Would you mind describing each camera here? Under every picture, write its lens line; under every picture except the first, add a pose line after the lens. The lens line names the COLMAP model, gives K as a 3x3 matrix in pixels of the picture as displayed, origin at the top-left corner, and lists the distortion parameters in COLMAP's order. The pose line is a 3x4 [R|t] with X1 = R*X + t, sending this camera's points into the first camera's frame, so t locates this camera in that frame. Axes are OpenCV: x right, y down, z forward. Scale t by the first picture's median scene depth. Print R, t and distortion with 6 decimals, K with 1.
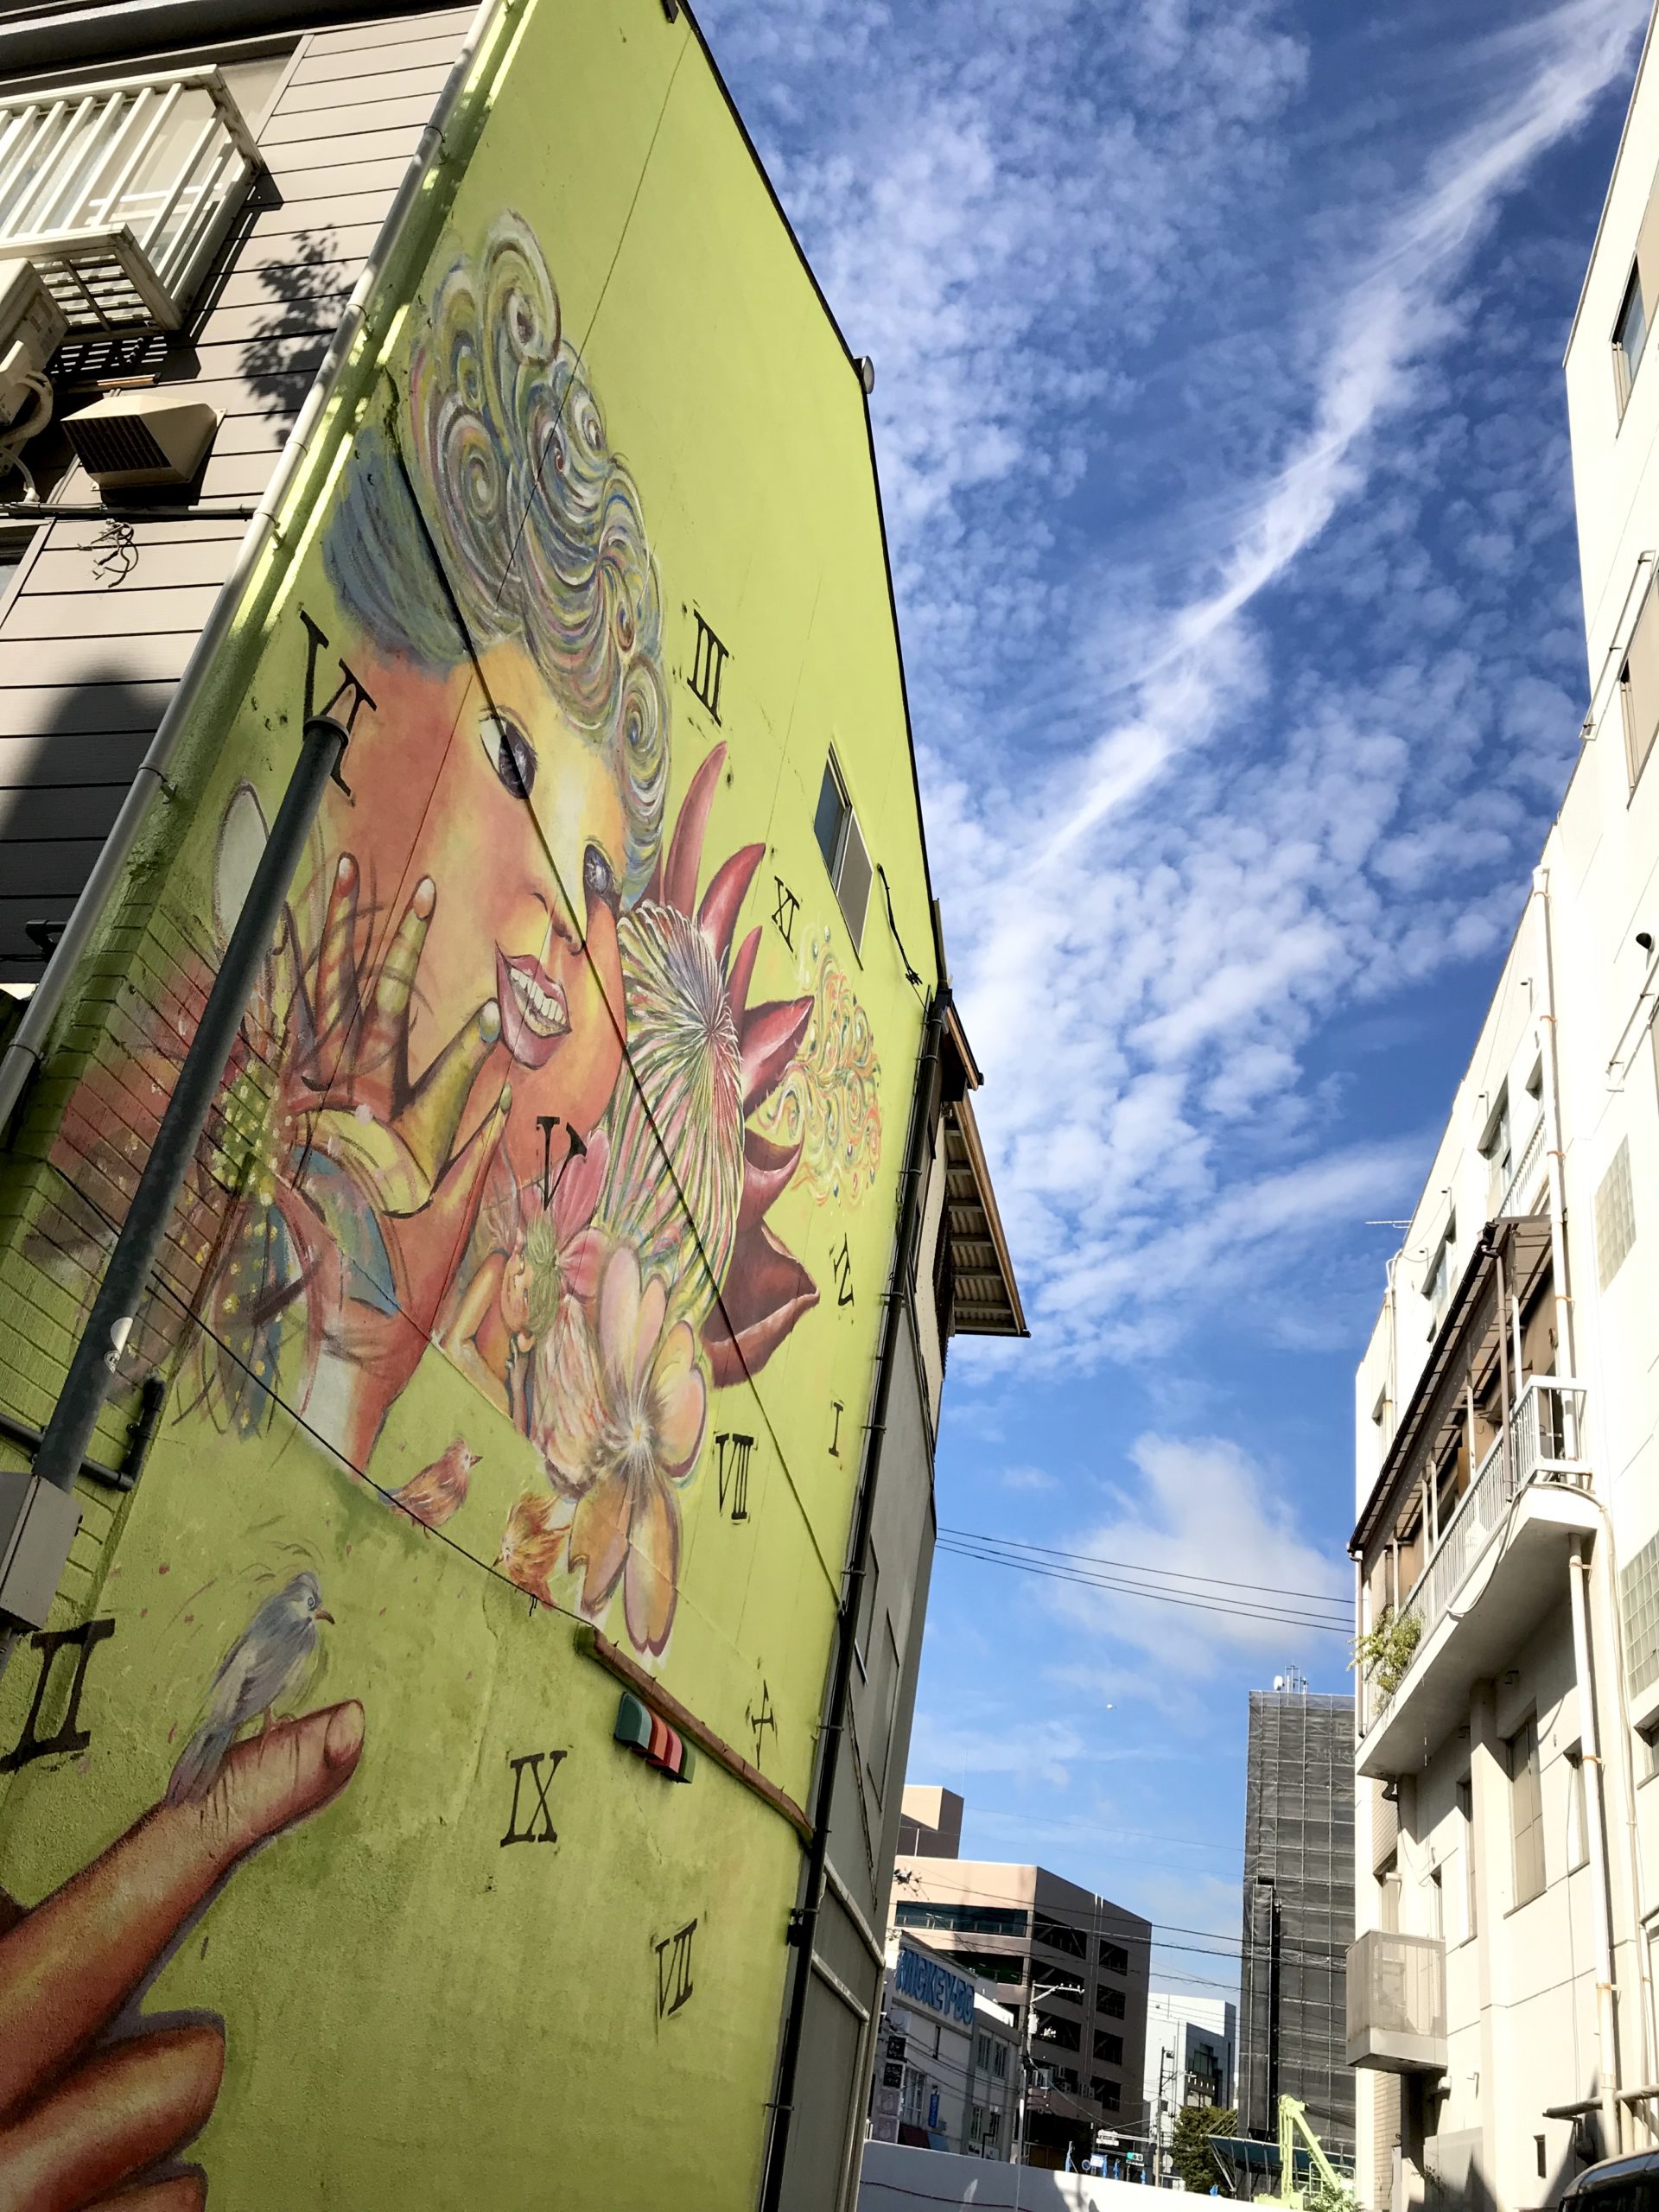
lens RADIAL K [[1832.2, 0, 813.9], [0, 1832.2, 1095.1], [0, 0, 1]] dist [0.078433, -0.080651]
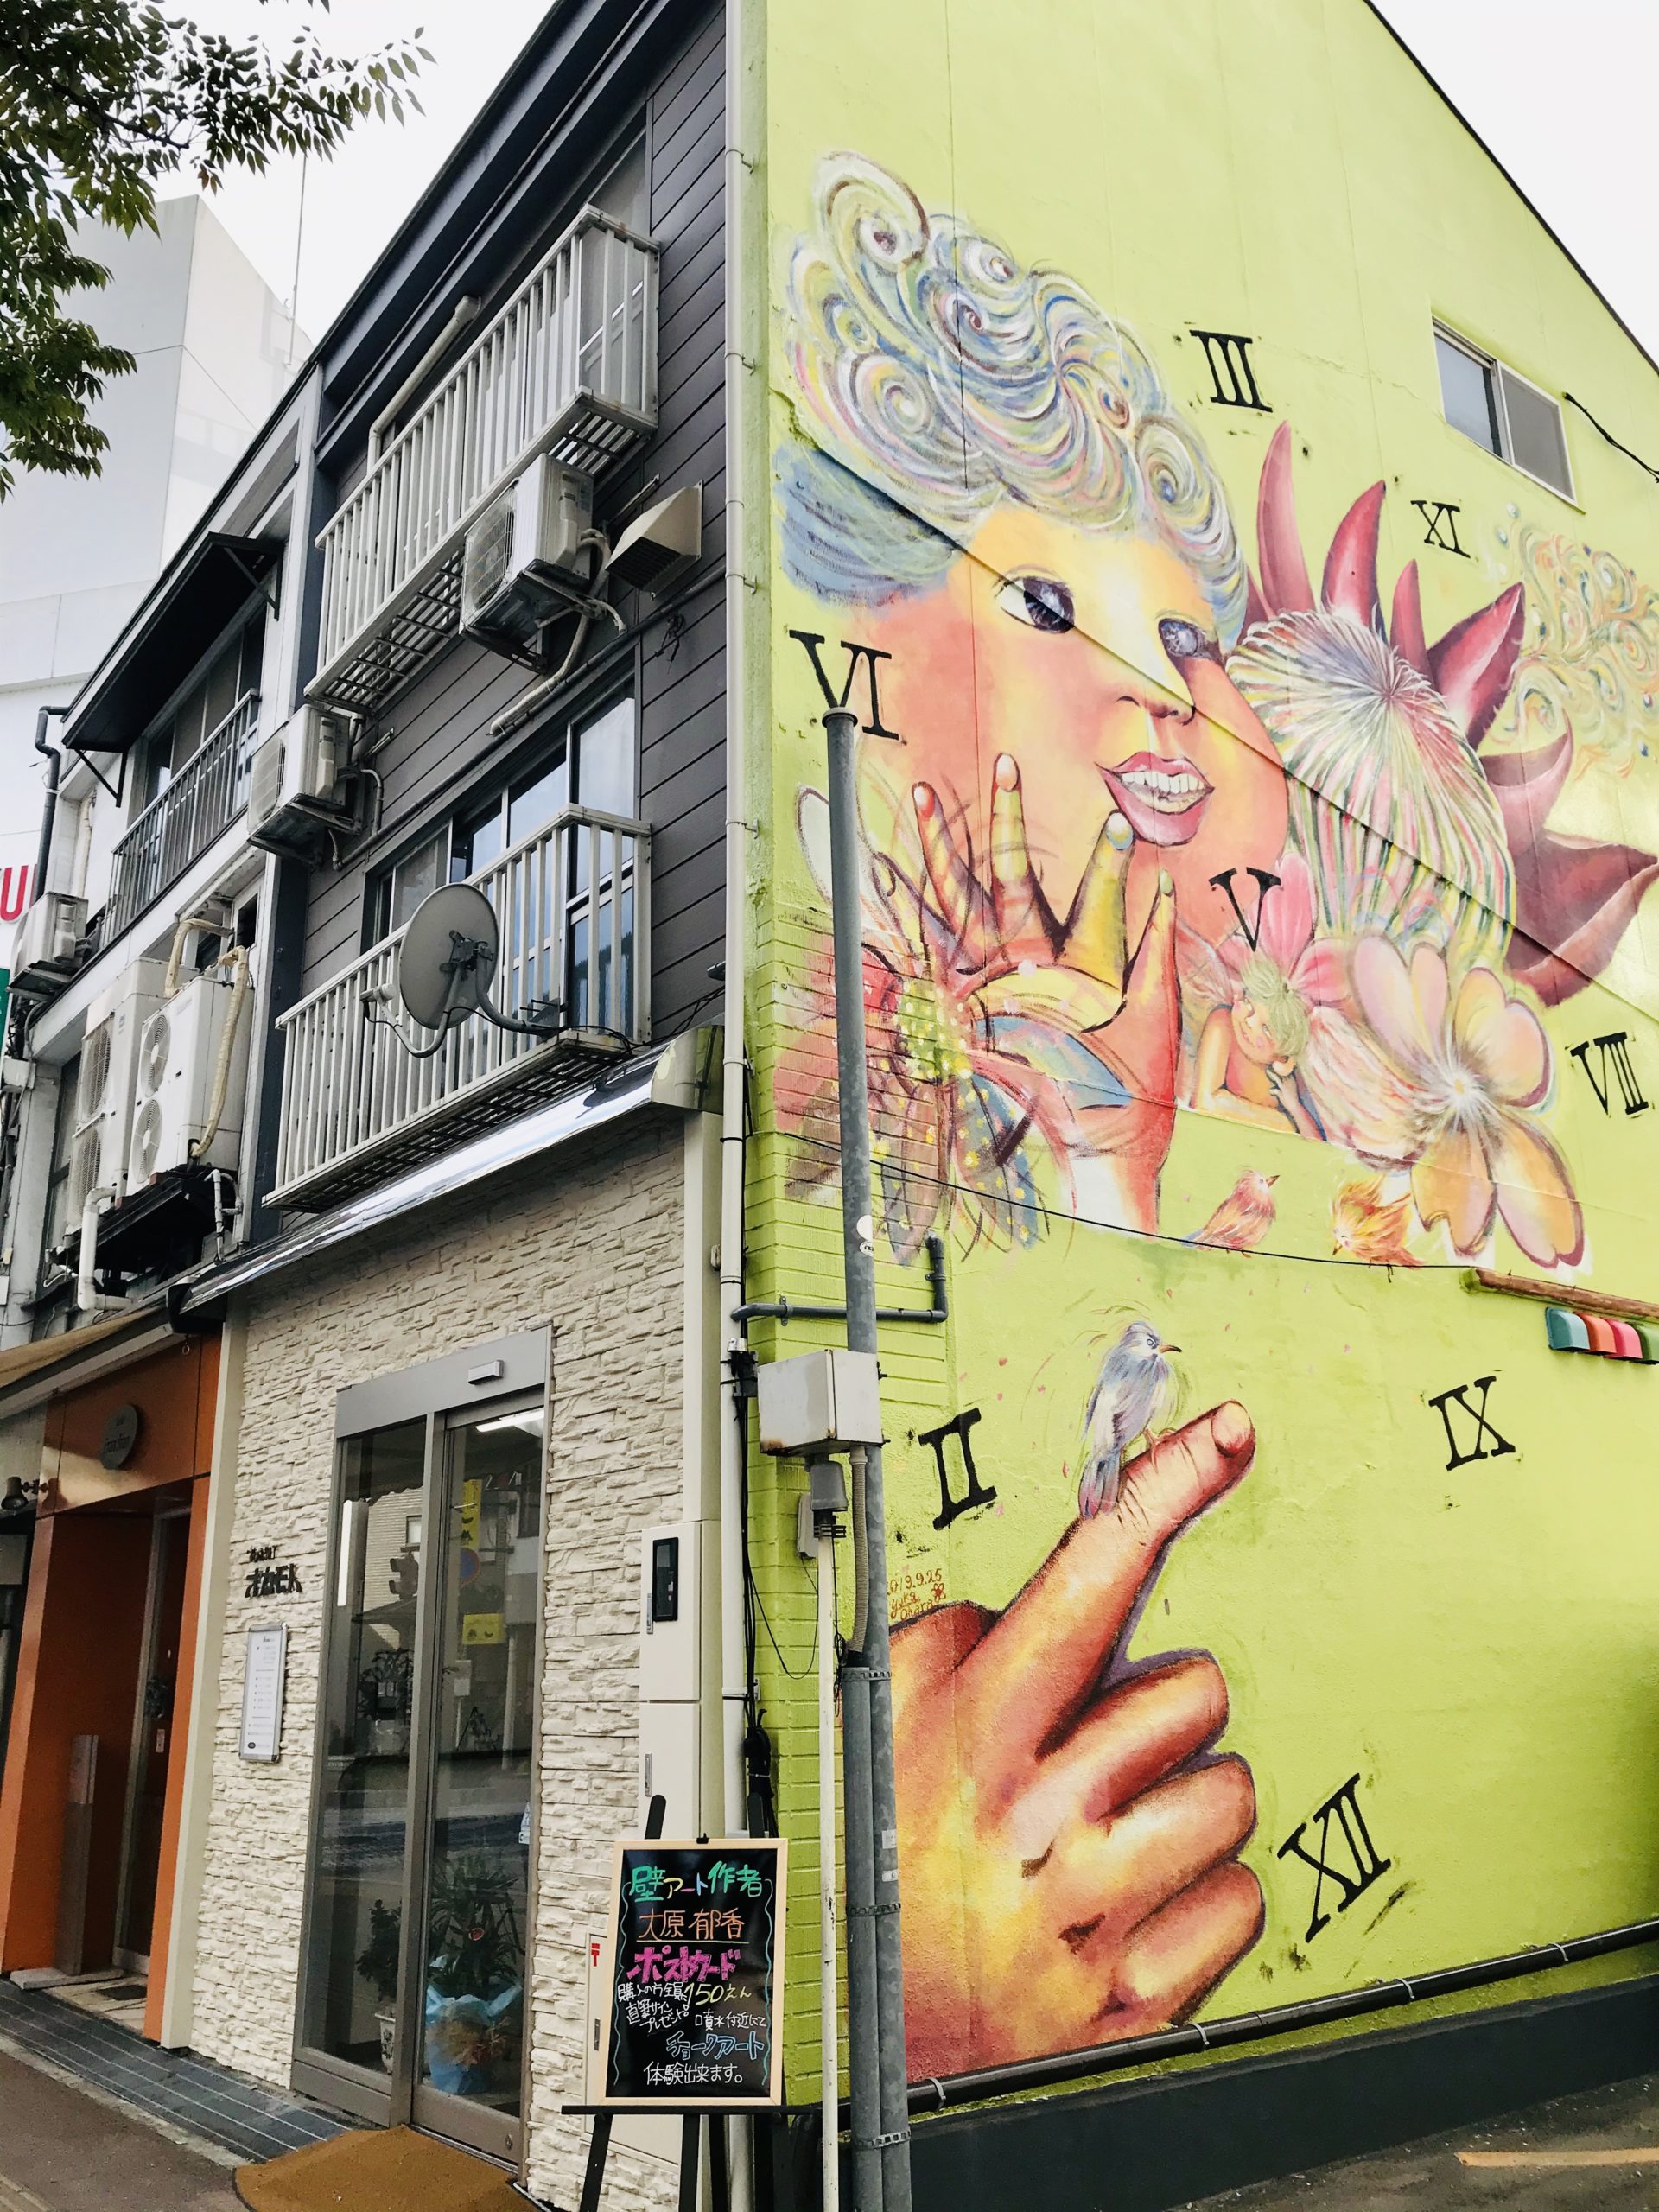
lens RADIAL K [[1832.2, 0, 818.5], [0, 1832.2, 1099.4], [0, 0, 1]] dist [0.078433, -0.080651]
pose [[0.763031, -0.346039, -0.545930, 0.287187], [0.437245, 0.898376, 0.041688, -0.022866], [0.476025, -0.270515, 0.836793, -0.099101]]
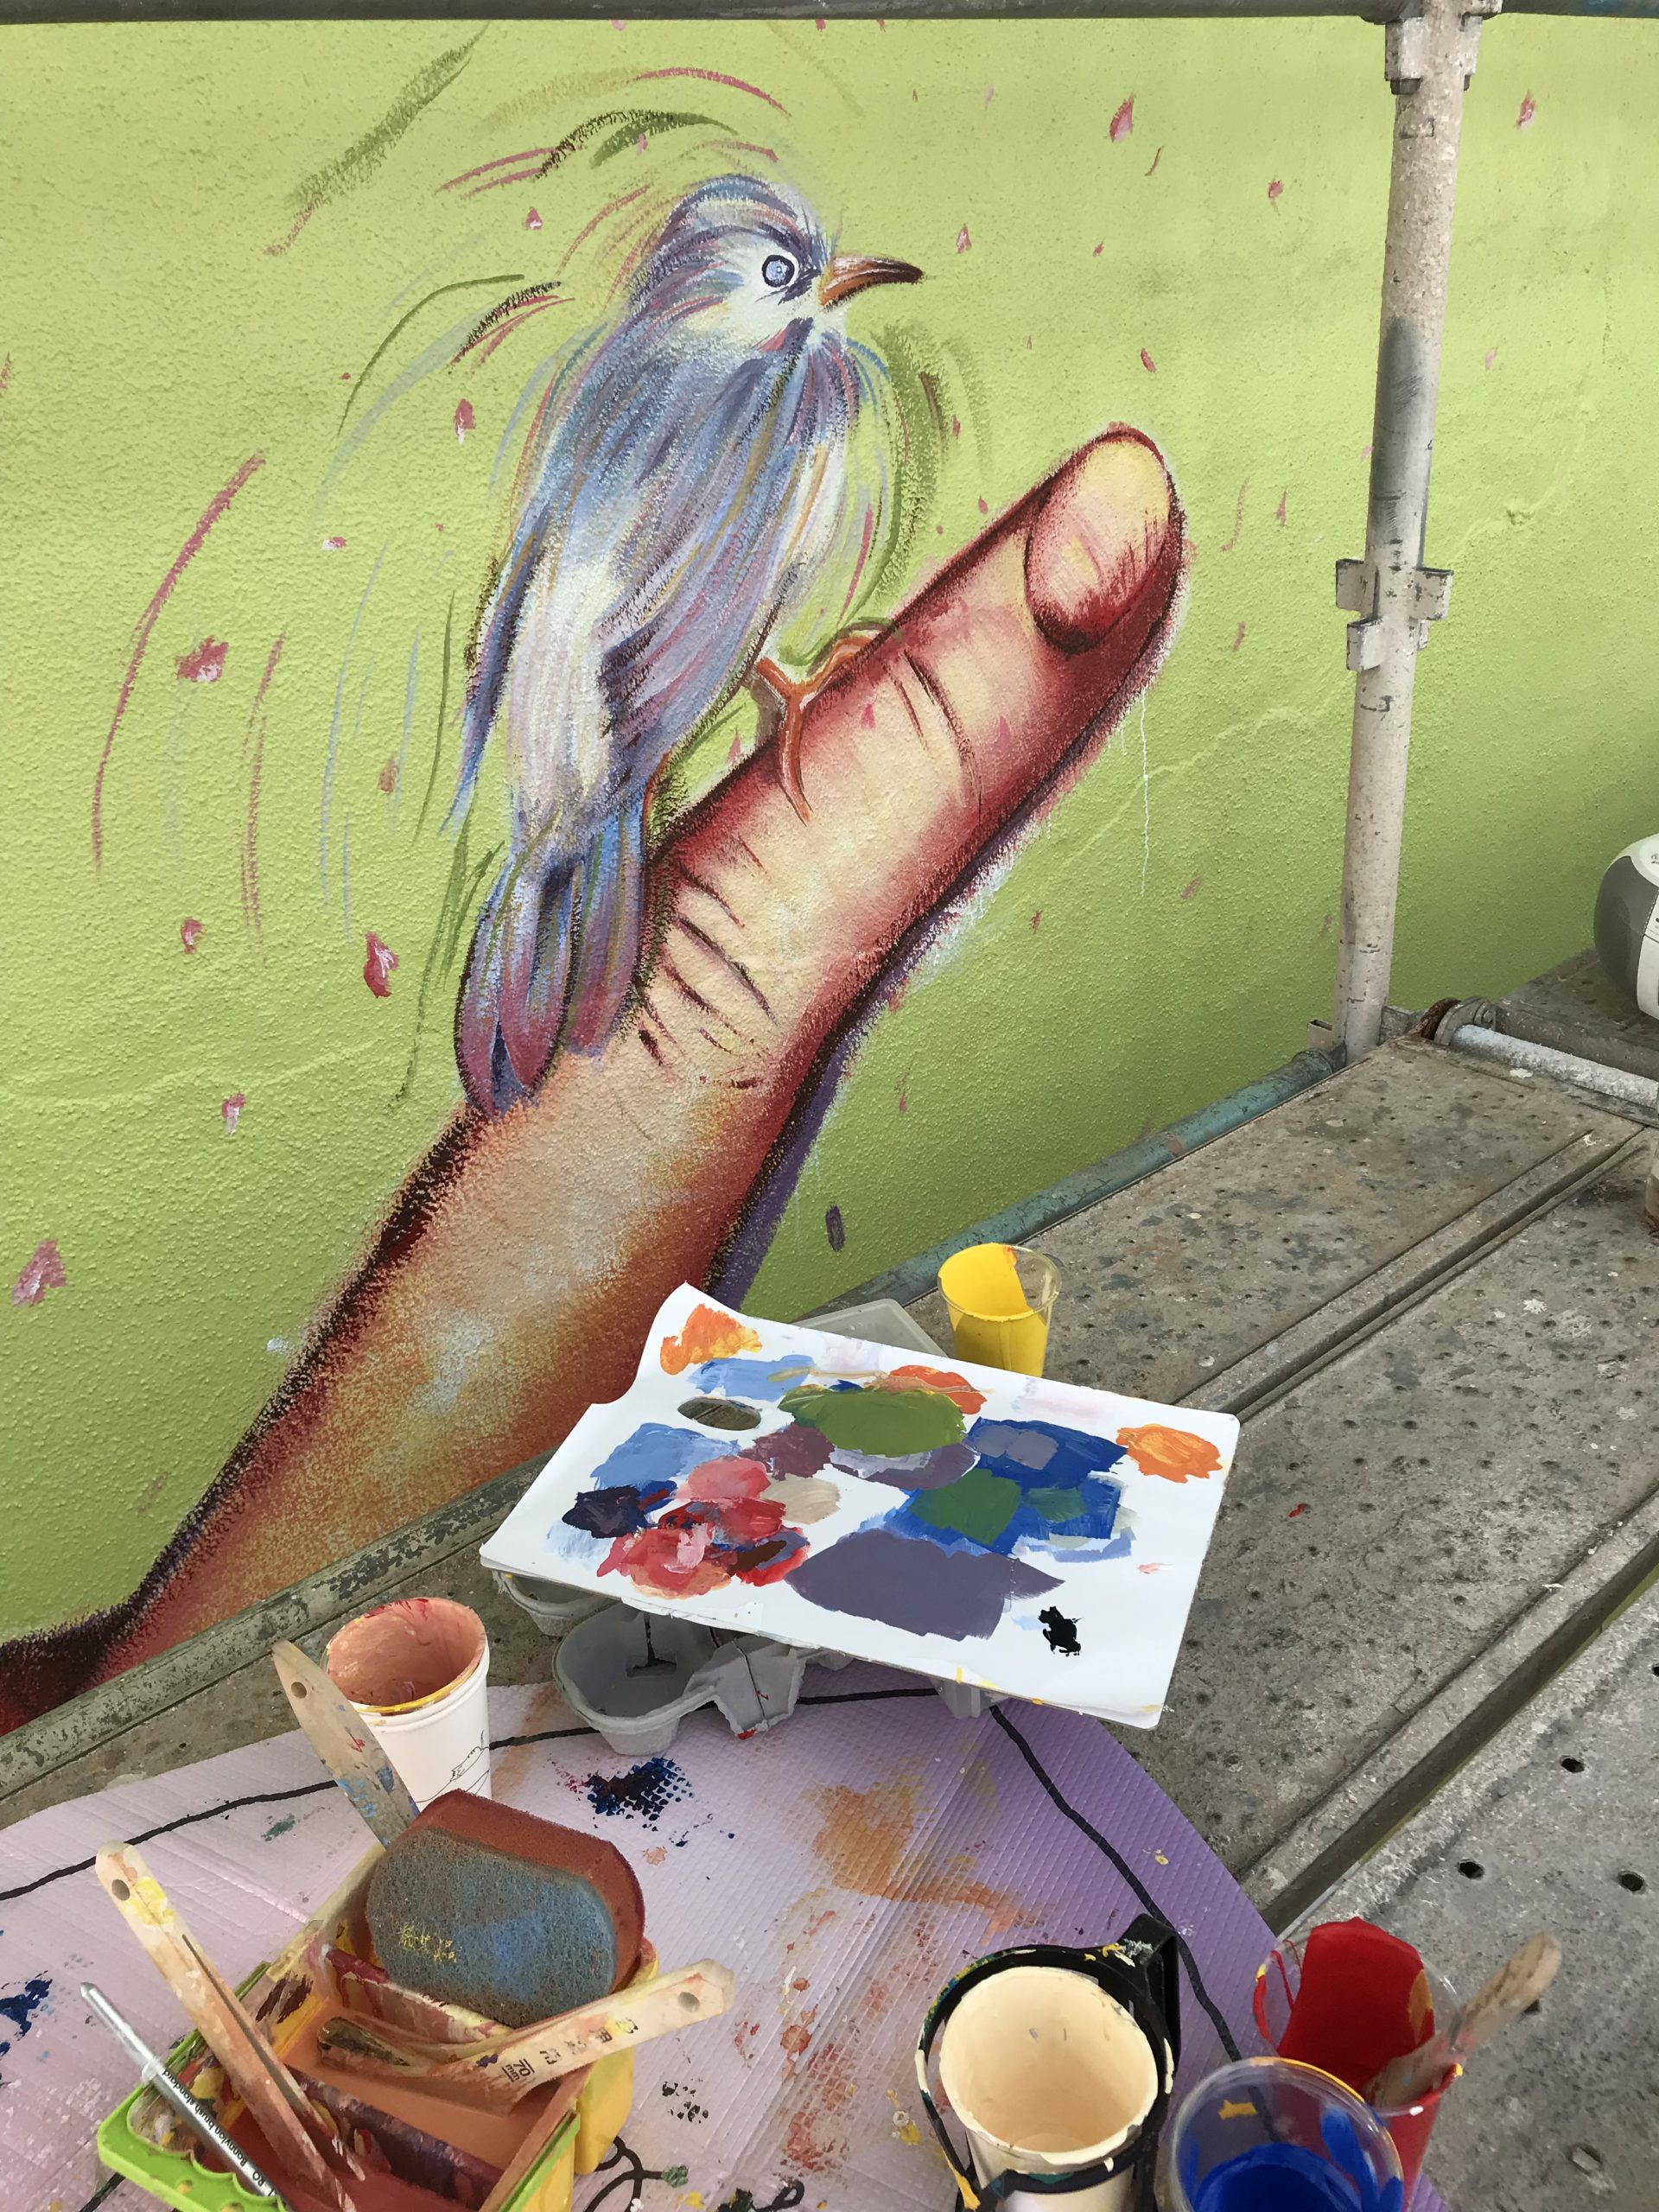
lens RADIAL K [[1832.2, 0, 825.8], [0, 1832.2, 1096.4], [0, 0, 1]] dist [0.078433, -0.080651]
pose [[0.790246, 0.062905, -0.609553, -0.080754], [0.461773, 0.592778, 0.659833, 0.160585], [0.402836, -0.802905, 0.439393, 0.760796]]
